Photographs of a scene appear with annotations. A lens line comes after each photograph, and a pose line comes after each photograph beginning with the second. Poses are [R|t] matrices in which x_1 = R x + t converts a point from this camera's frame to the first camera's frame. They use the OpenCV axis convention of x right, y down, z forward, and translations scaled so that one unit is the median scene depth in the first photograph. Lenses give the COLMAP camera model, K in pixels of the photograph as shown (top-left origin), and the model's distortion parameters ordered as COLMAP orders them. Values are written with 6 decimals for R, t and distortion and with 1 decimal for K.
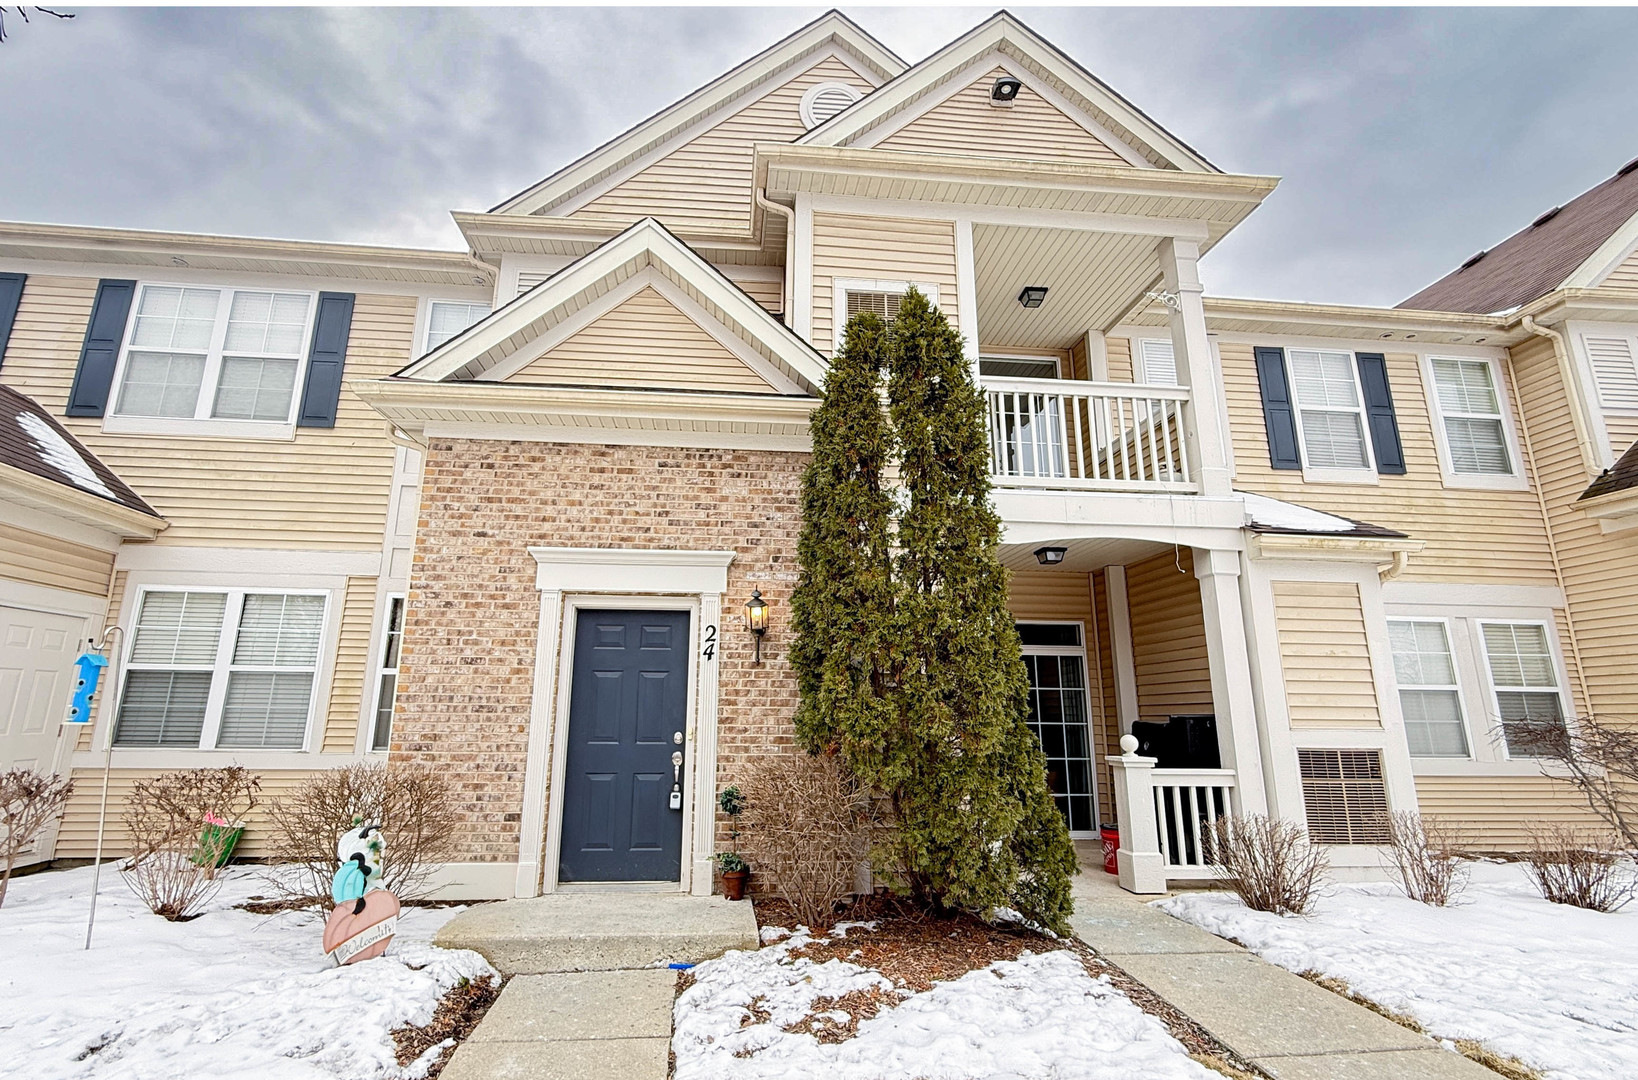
lens RADIAL K [[754.2, 0, 819.0], [0, 754.2, 543.1], [0, 0, 1]] dist [-0.003492, -0.000502]
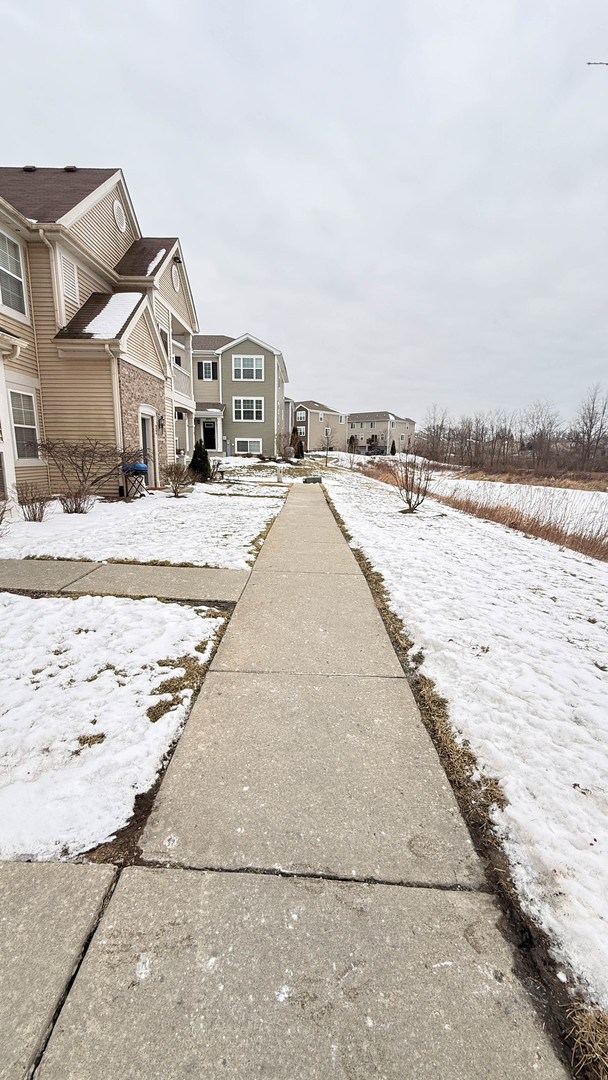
lens RADIAL K [[436.6, 0, 301.1], [0, 436.6, 540.4], [0, 0, 1]] dist [-0.000438, -0.000006]
pose [[0.109718, -0.198820, 0.973875, -0.217201], [-0.249930, 0.942792, 0.220631, 0.031415], [-0.962028, -0.267607, 0.053751, 0.103016]]
